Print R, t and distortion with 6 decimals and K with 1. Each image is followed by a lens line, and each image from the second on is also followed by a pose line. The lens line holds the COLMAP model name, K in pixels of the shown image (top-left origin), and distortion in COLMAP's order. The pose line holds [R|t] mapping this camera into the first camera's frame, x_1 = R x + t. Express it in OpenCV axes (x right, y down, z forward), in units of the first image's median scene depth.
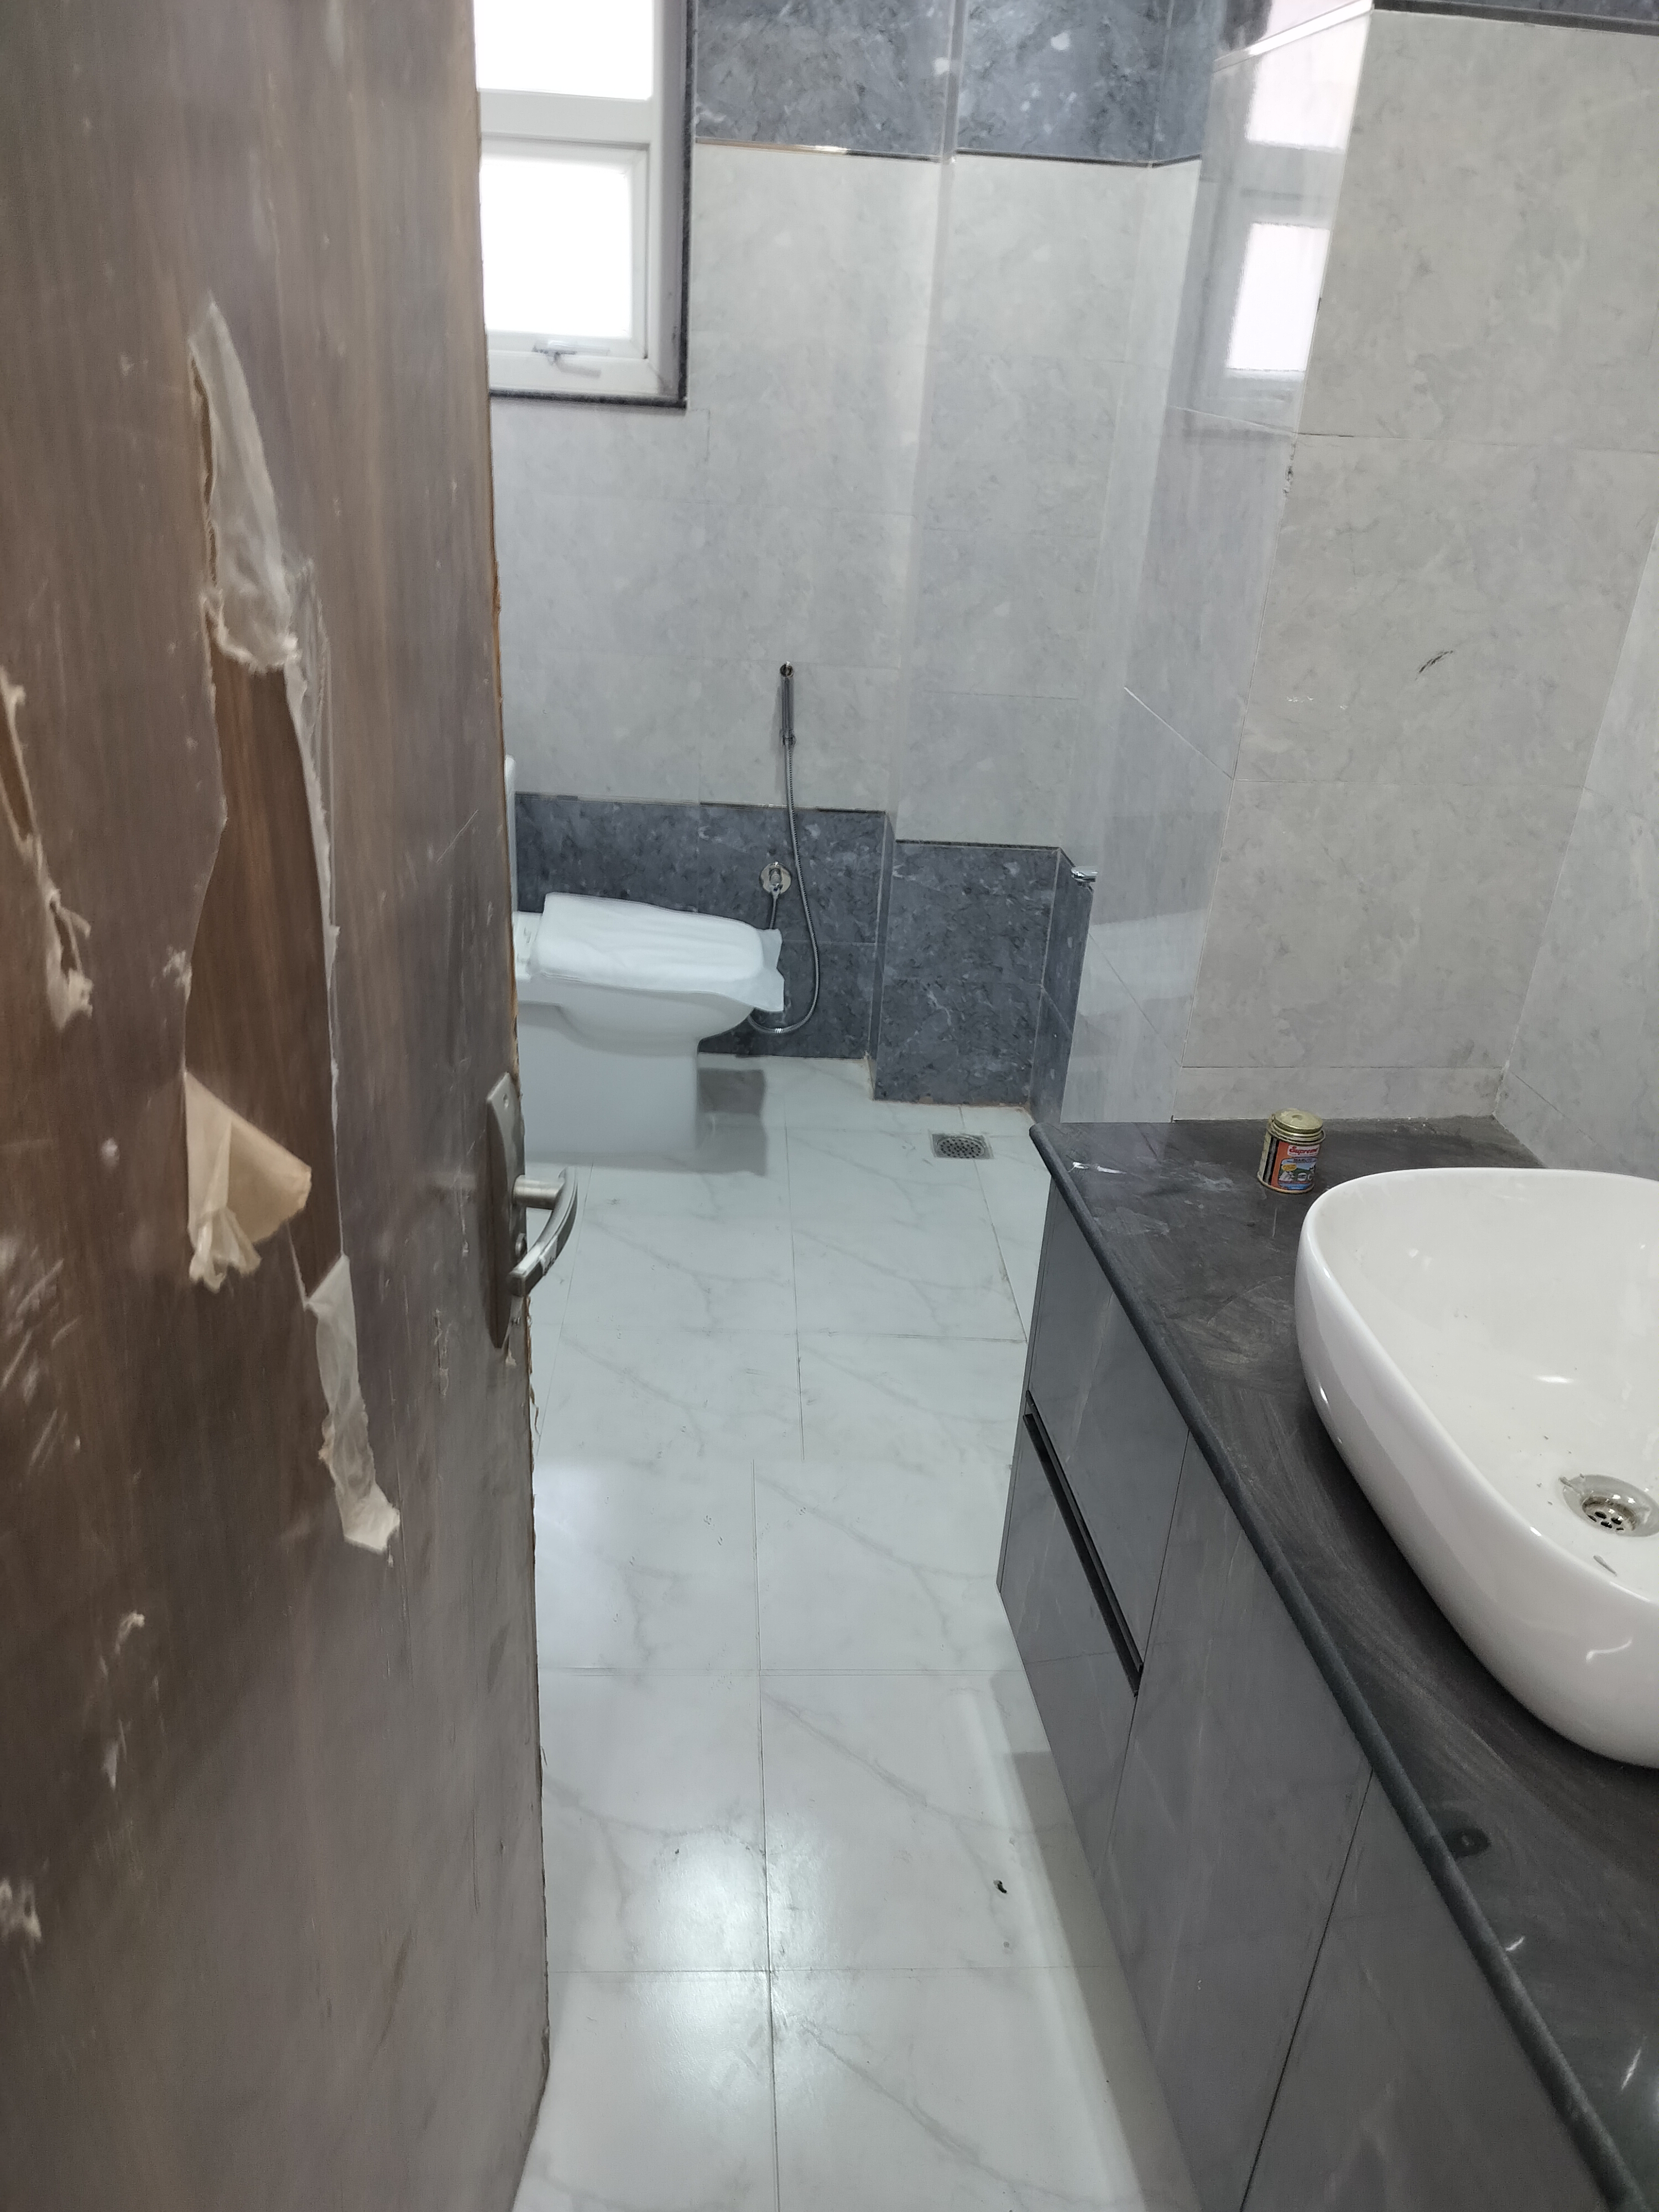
lens RADIAL K [[1537.1, 0, 823.9], [0, 1537.1, 1111.7], [0, 0, 1]] dist [0.032330, -0.042769]
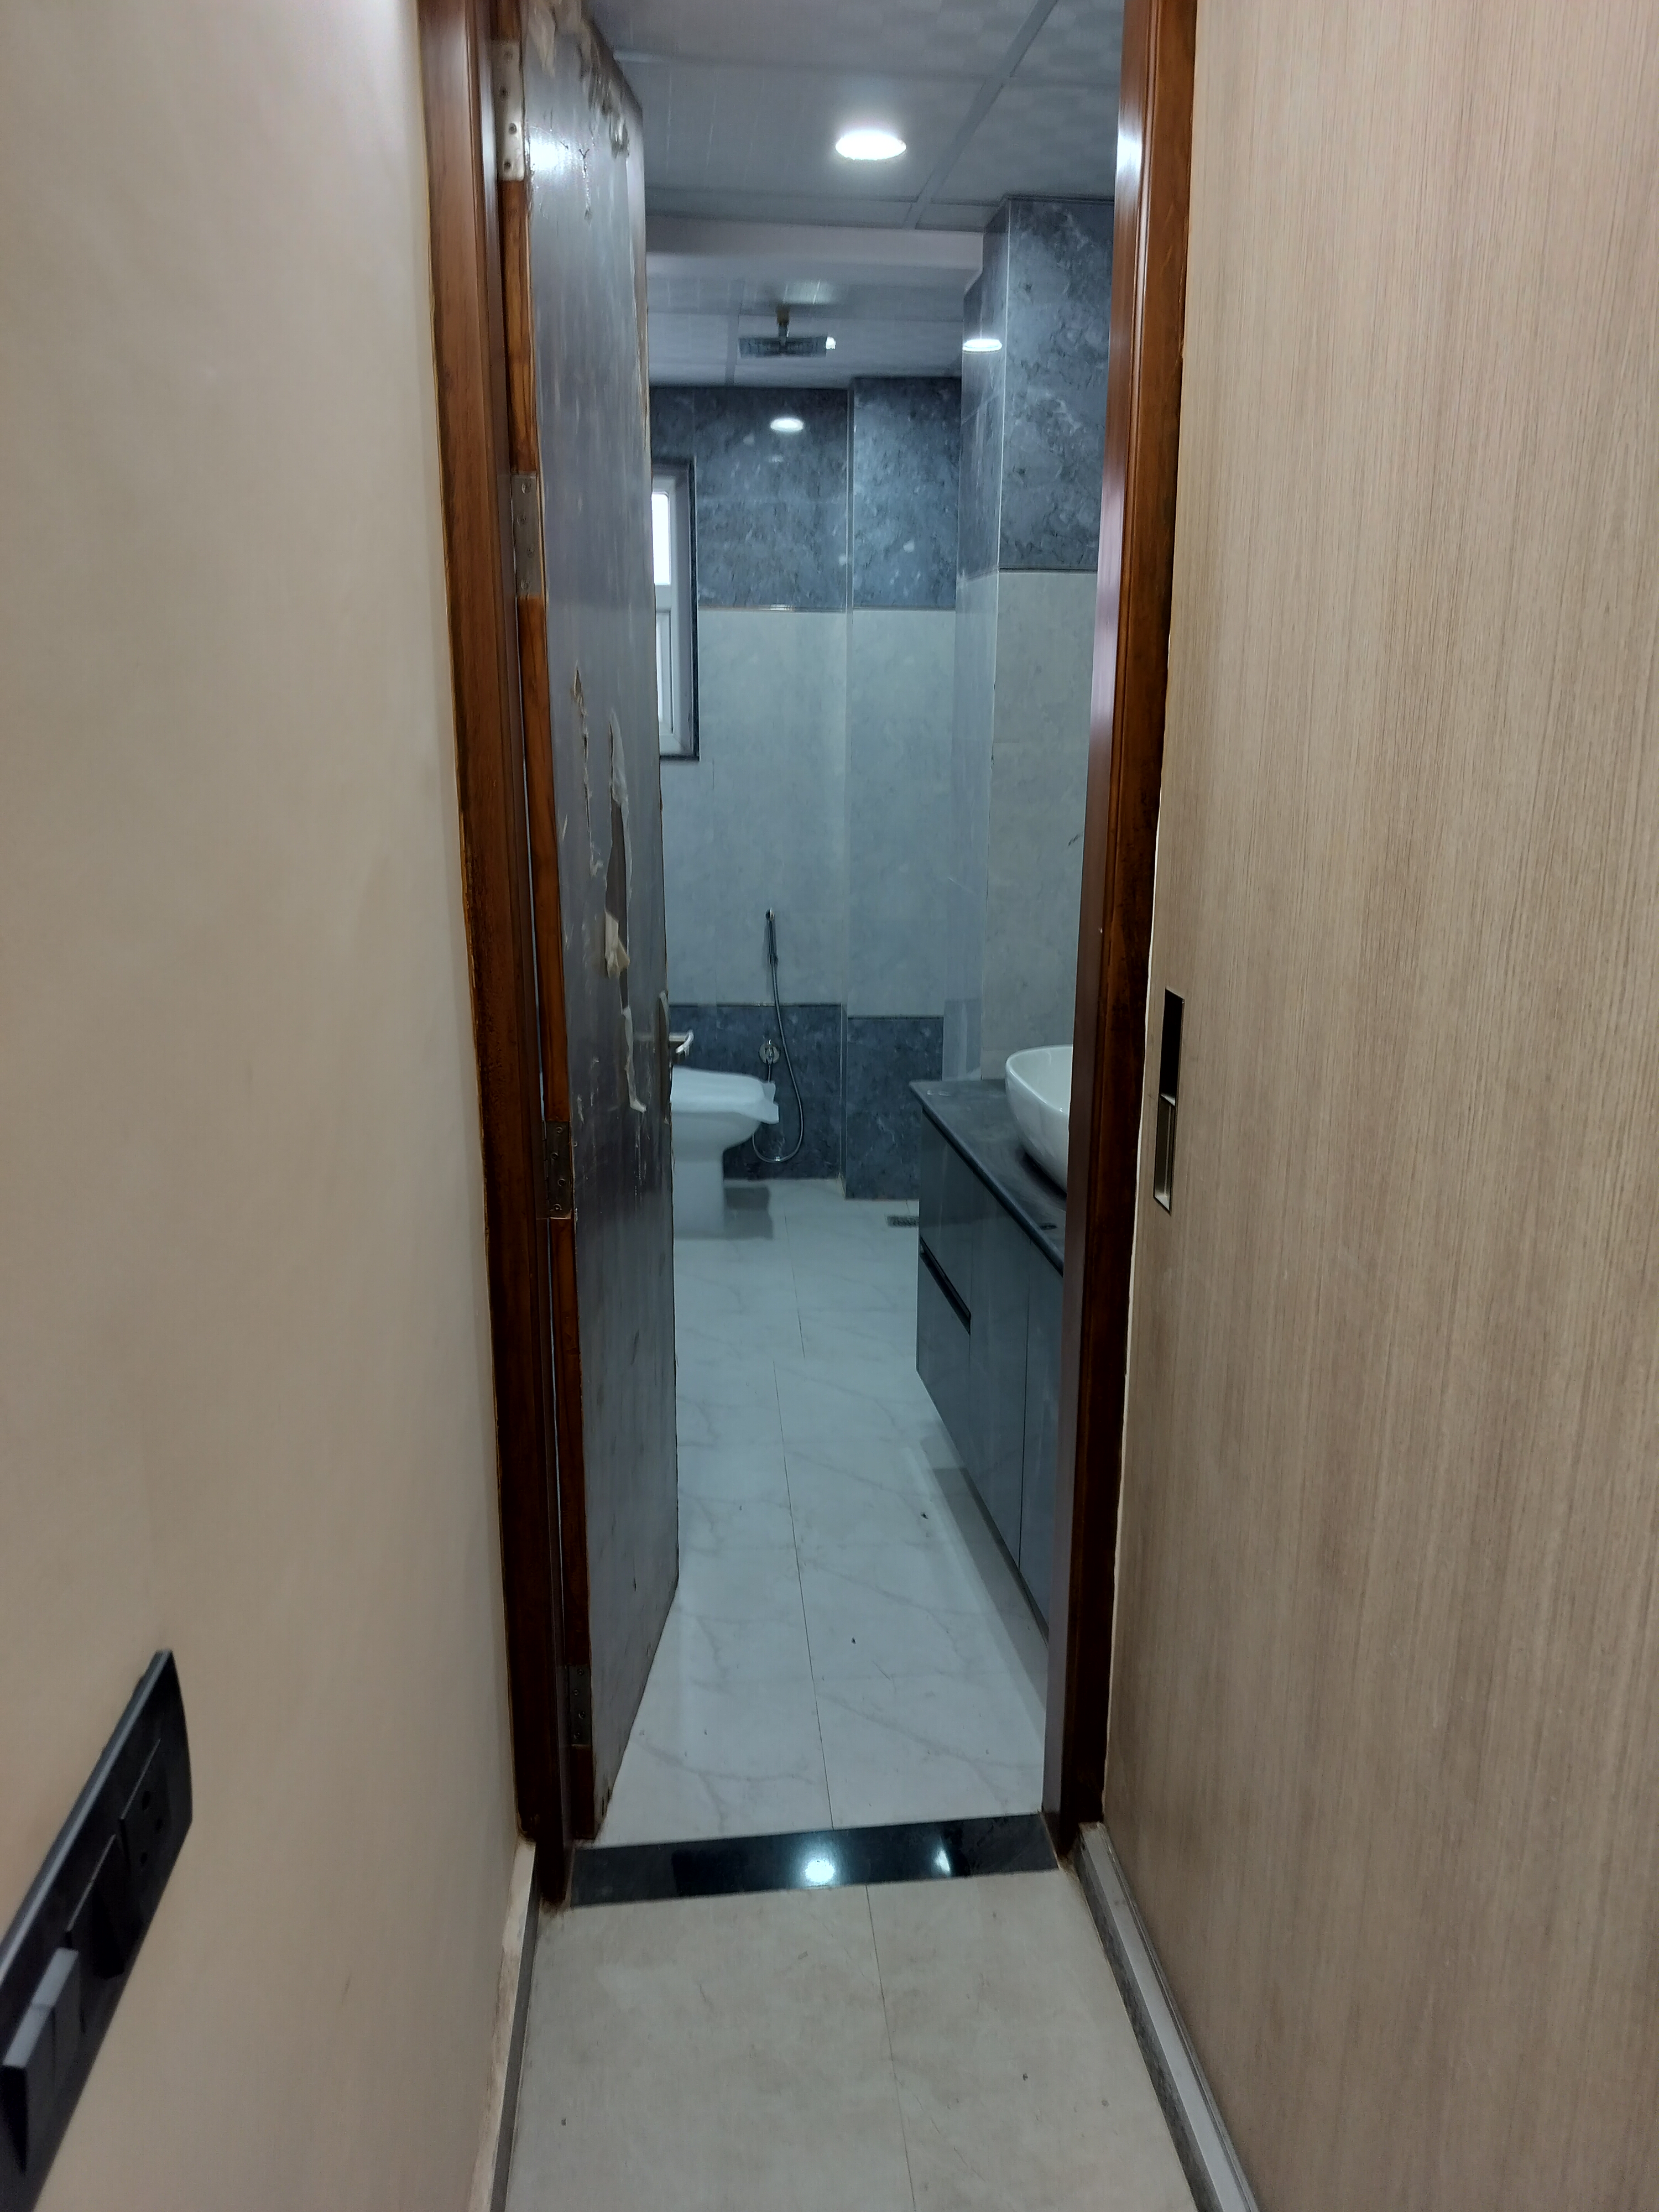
lens RADIAL K [[1543.6, 0, 844.2], [0, 1543.6, 1103.7], [0, 0, 1]] dist [0.128335, -0.187936]
pose [[0.998124, -0.057861, 0.020011, 0.008333], [0.060820, 0.974567, -0.215685, 0.249316], [-0.007023, 0.216497, 0.976258, -0.495737]]
